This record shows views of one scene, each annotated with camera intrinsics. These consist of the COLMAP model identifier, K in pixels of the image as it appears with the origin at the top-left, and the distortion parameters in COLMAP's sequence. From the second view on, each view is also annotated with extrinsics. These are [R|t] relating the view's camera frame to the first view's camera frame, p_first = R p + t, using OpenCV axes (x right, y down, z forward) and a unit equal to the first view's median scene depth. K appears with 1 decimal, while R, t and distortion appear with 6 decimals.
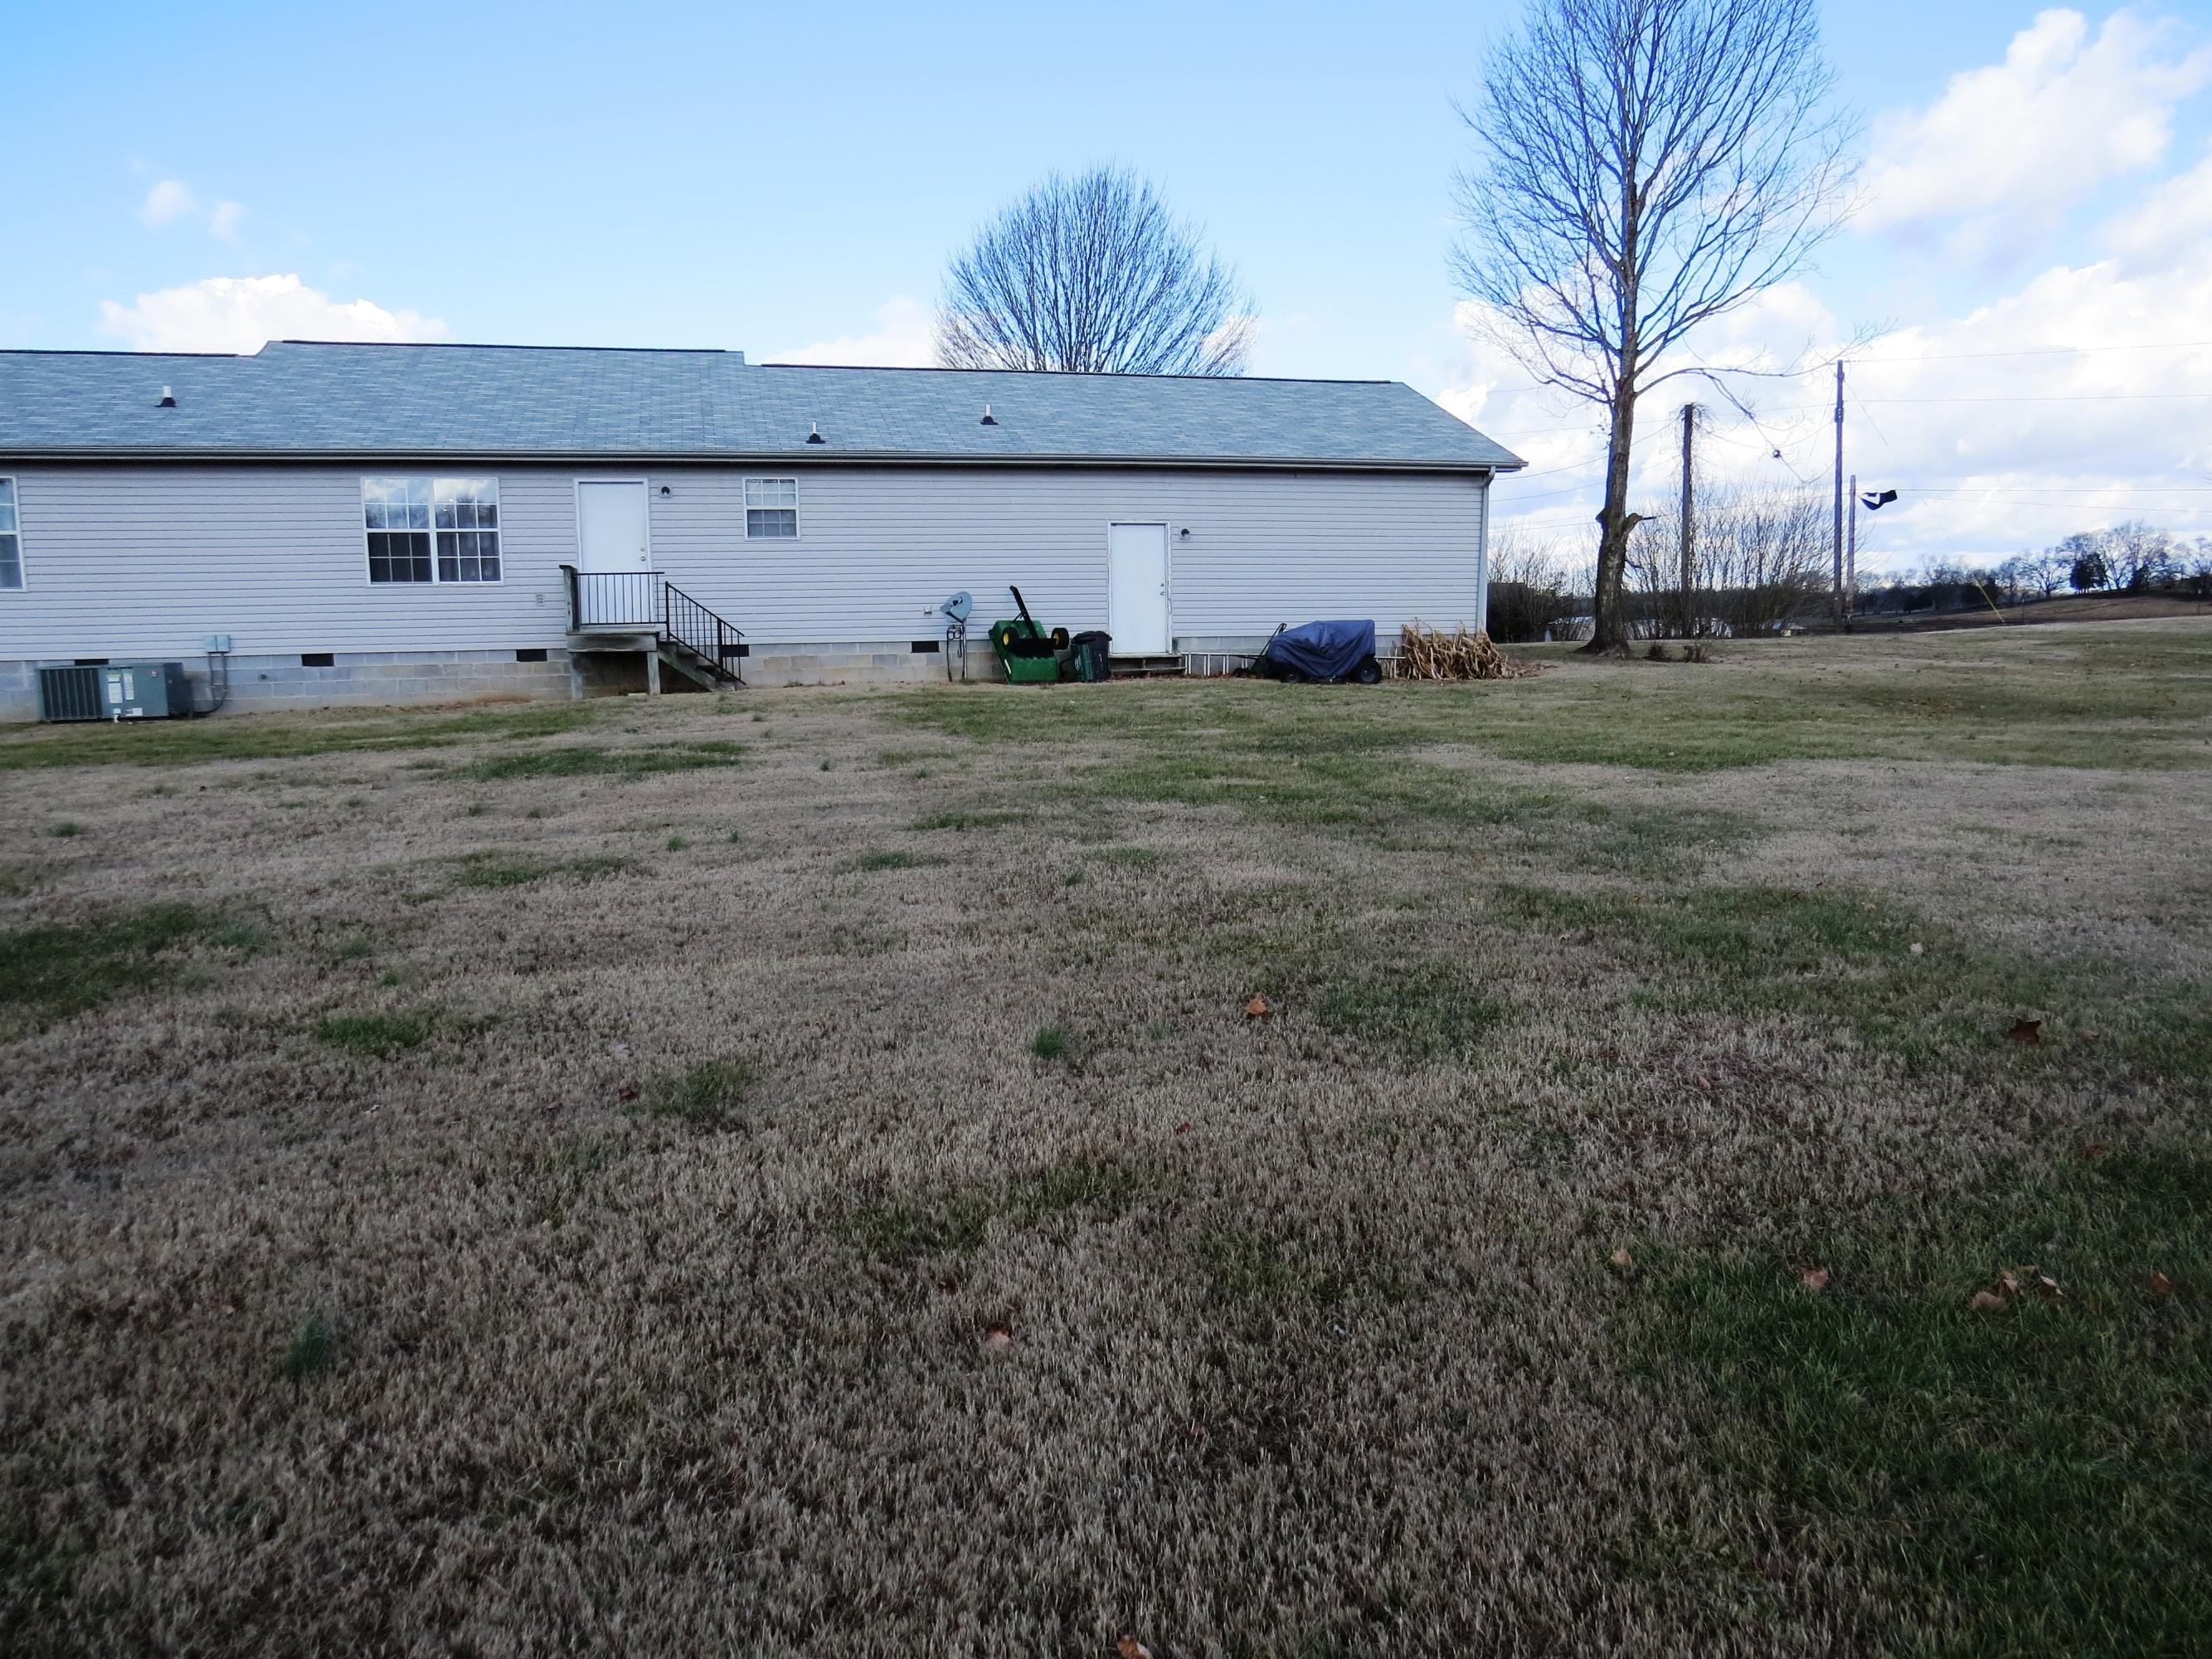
lens RADIAL K [[1594.1, 0, 1106.0], [0, 1594.1, 829.5], [0, 0, 1]] dist [-0.010756, 0.006159]
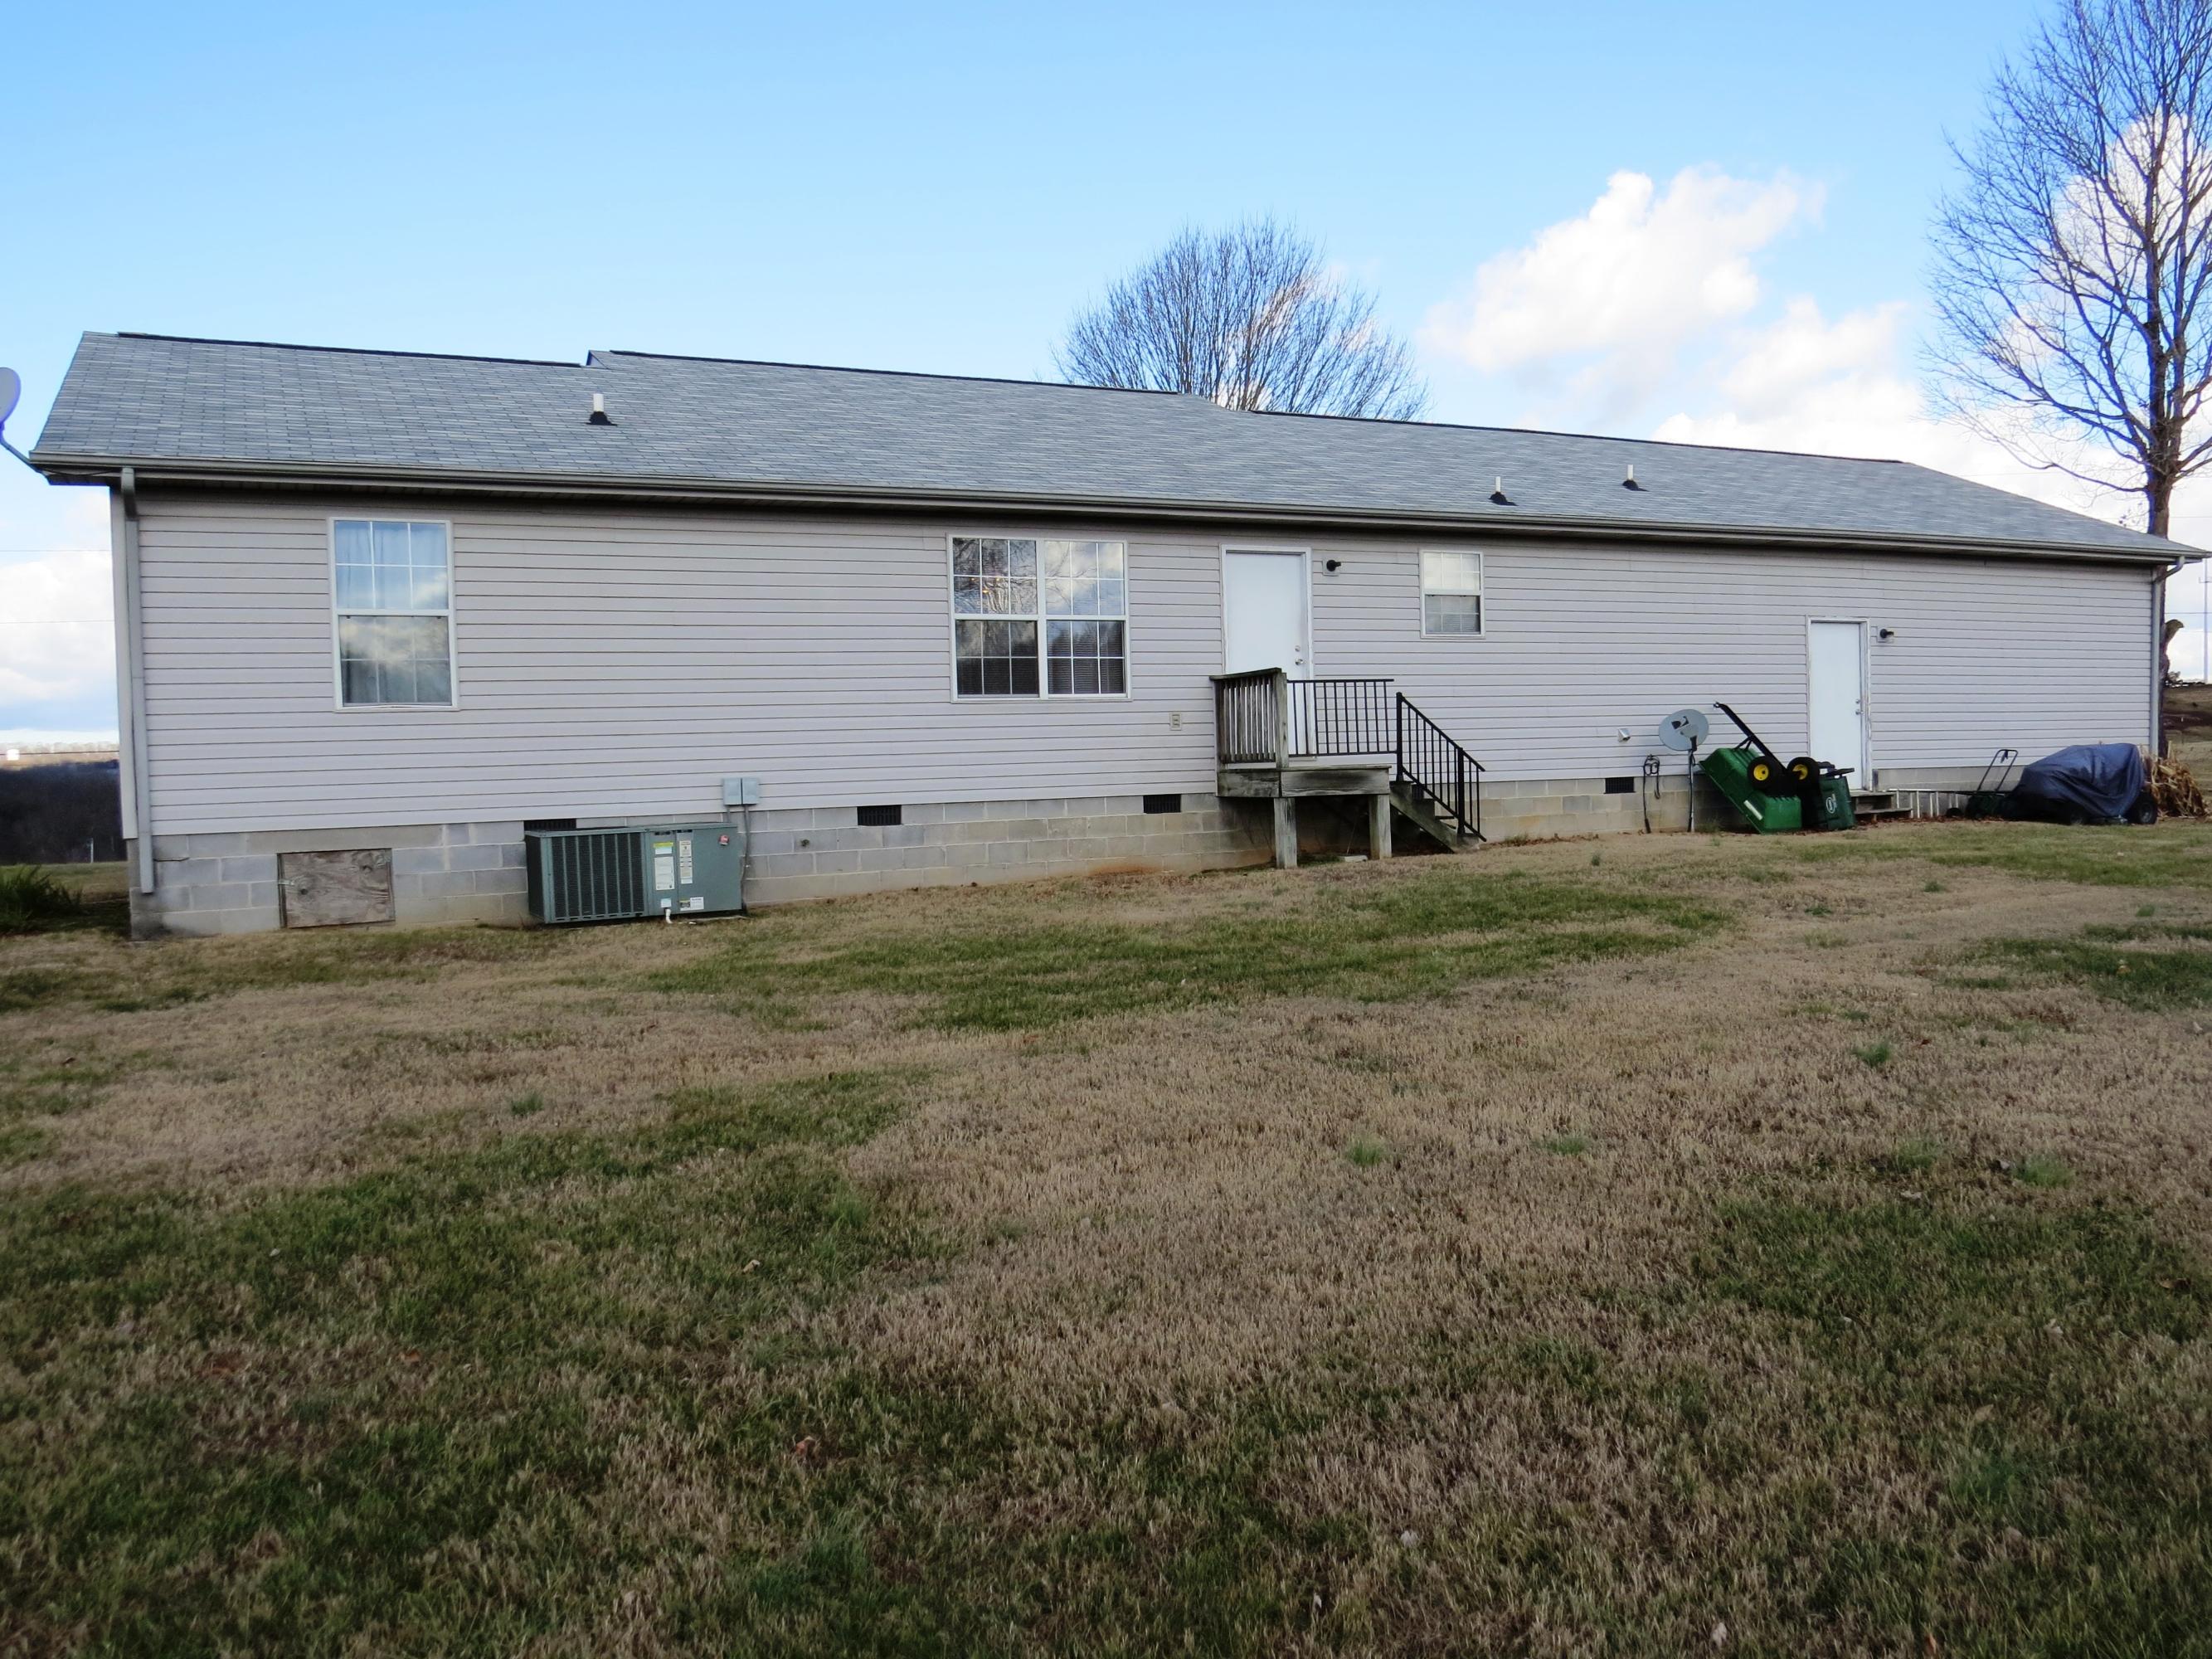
lens RADIAL K [[1777.3, 0, 1106.0], [0, 1777.3, 829.5], [0, 0, 1]] dist [-0.003024, 0.002631]
pose [[0.978753, -0.018576, 0.204200, -0.914859], [0.038369, 0.994889, -0.093399, -0.050822], [-0.201422, 0.099250, 0.974463, 0.473120]]
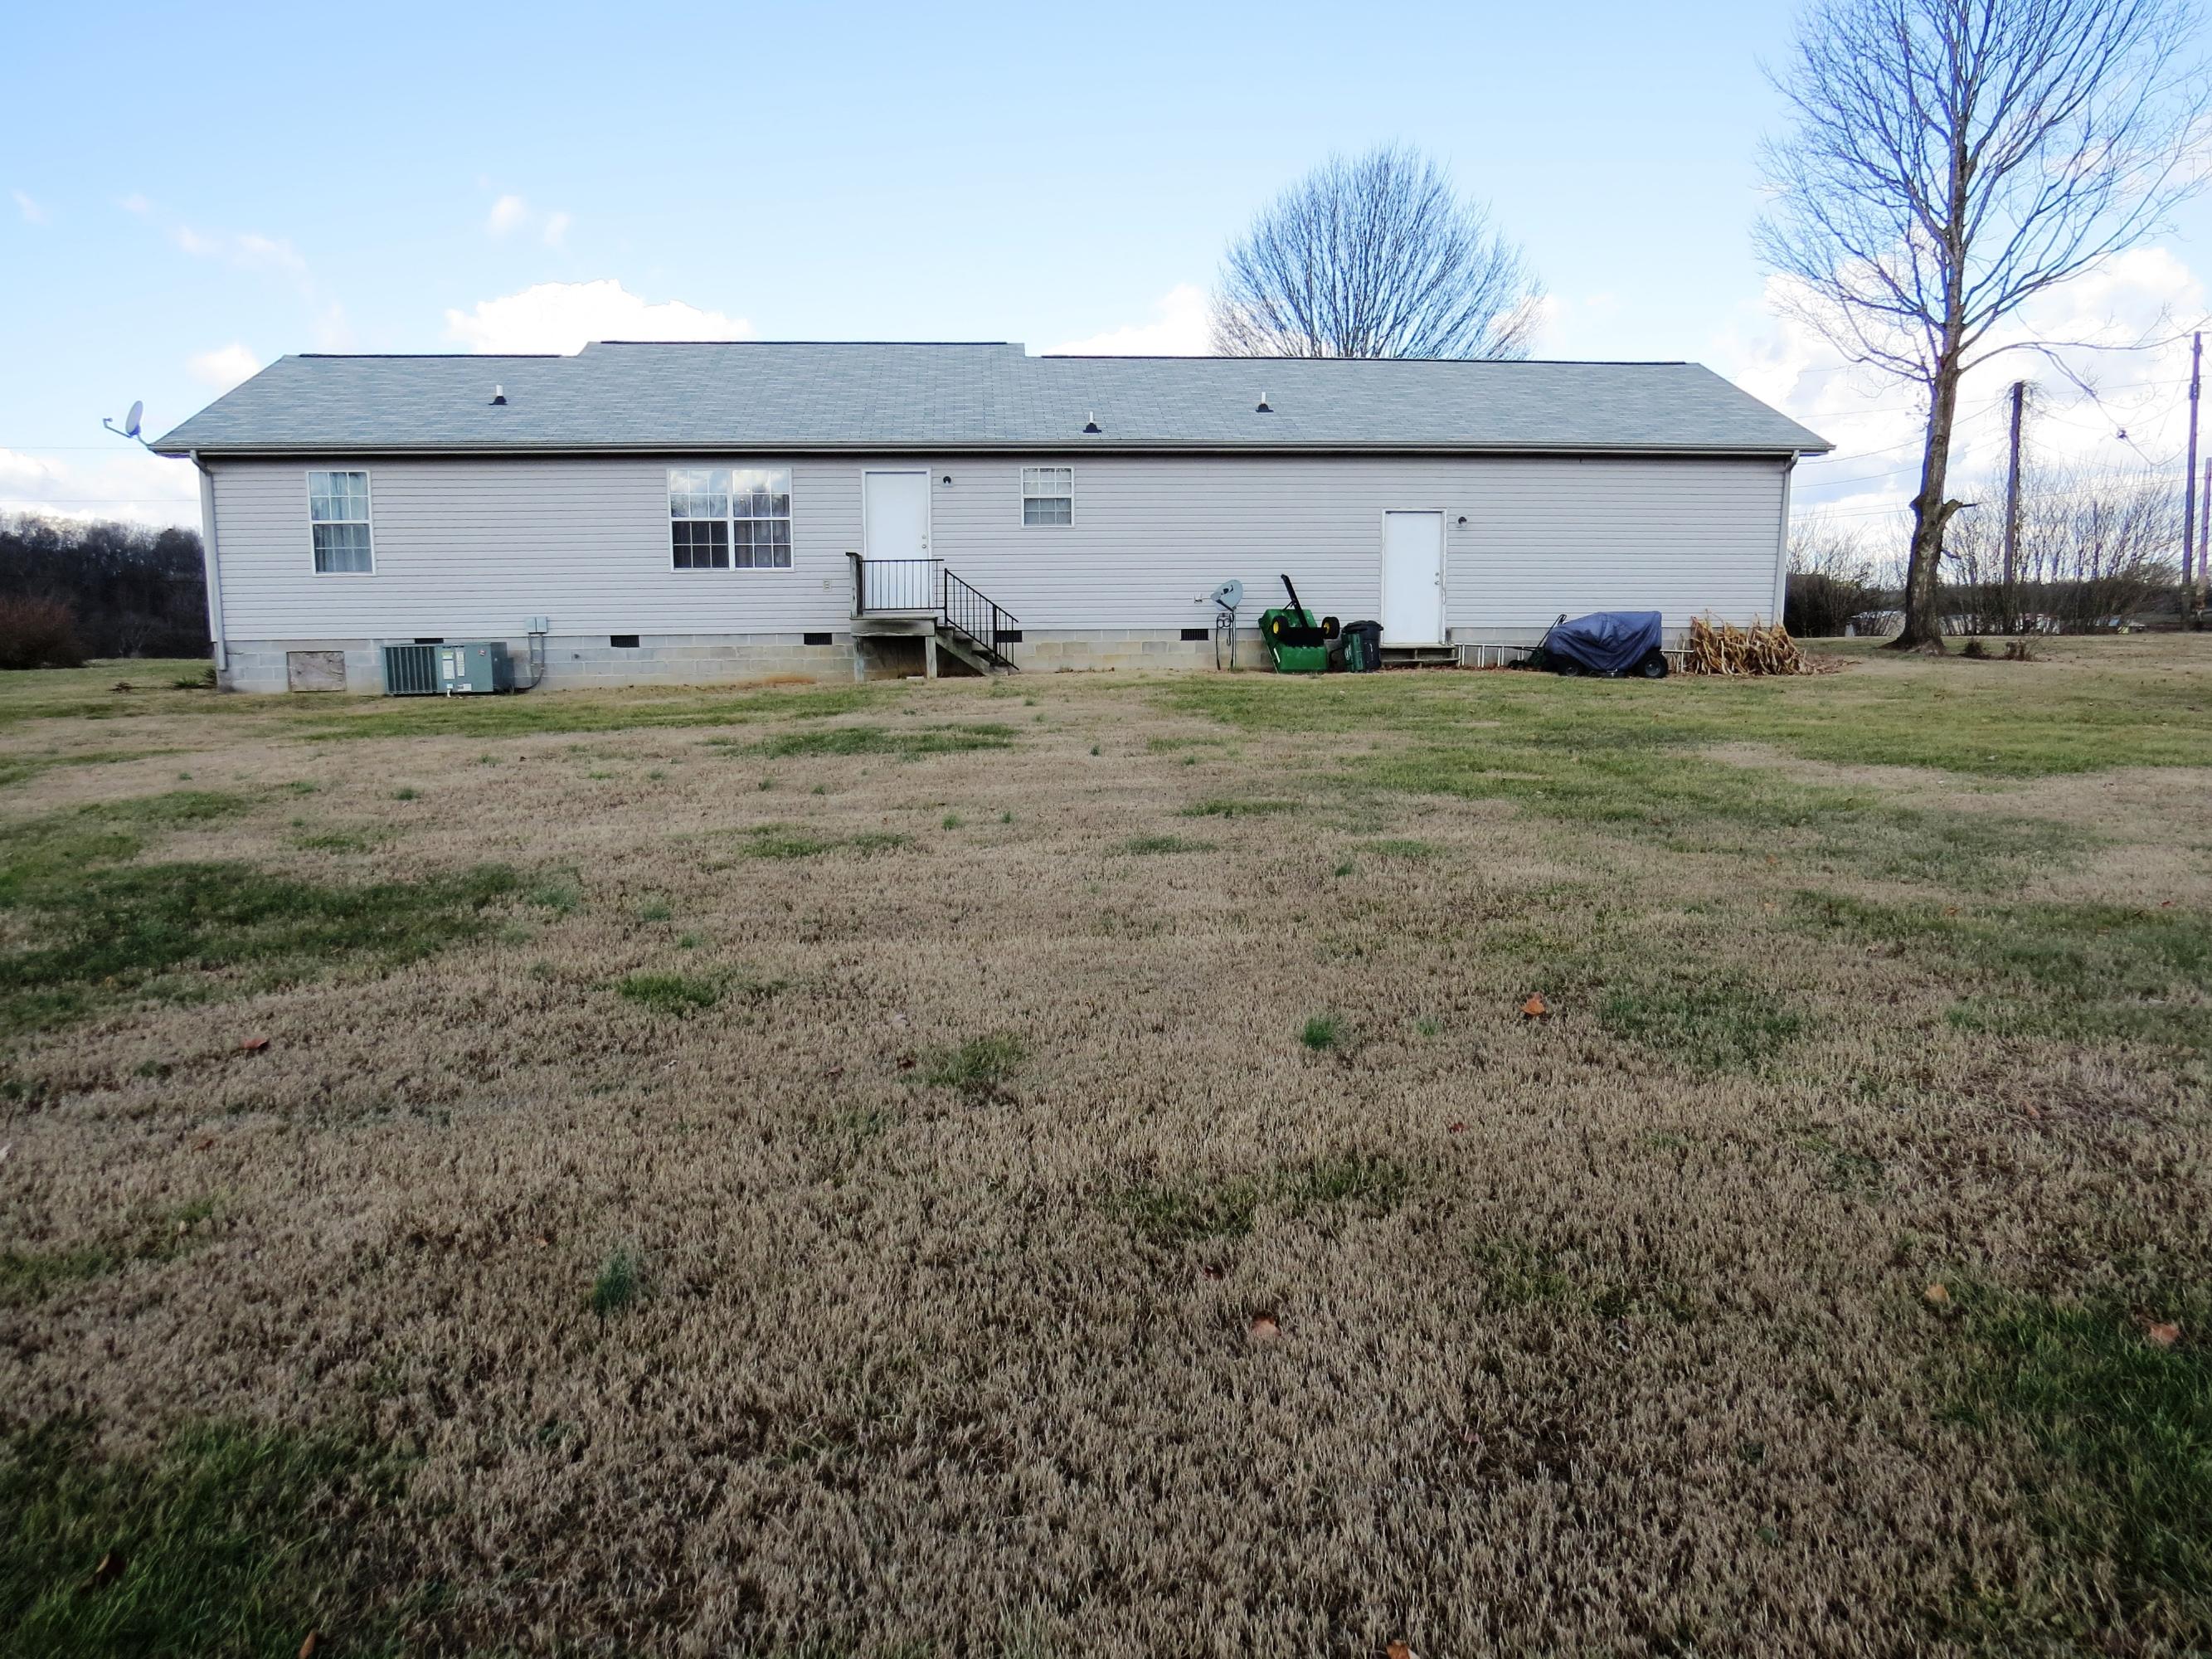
lens RADIAL K [[1594.1, 0, 1106.0], [0, 1594.1, 829.5], [0, 0, 1]] dist [-0.010756, 0.006159]
pose [[0.986493, 0.029421, -0.161138, -0.005972], [-0.028439, 0.999560, 0.008400, 0.001851], [0.161315, -0.003704, 0.986896, 0.003080]]
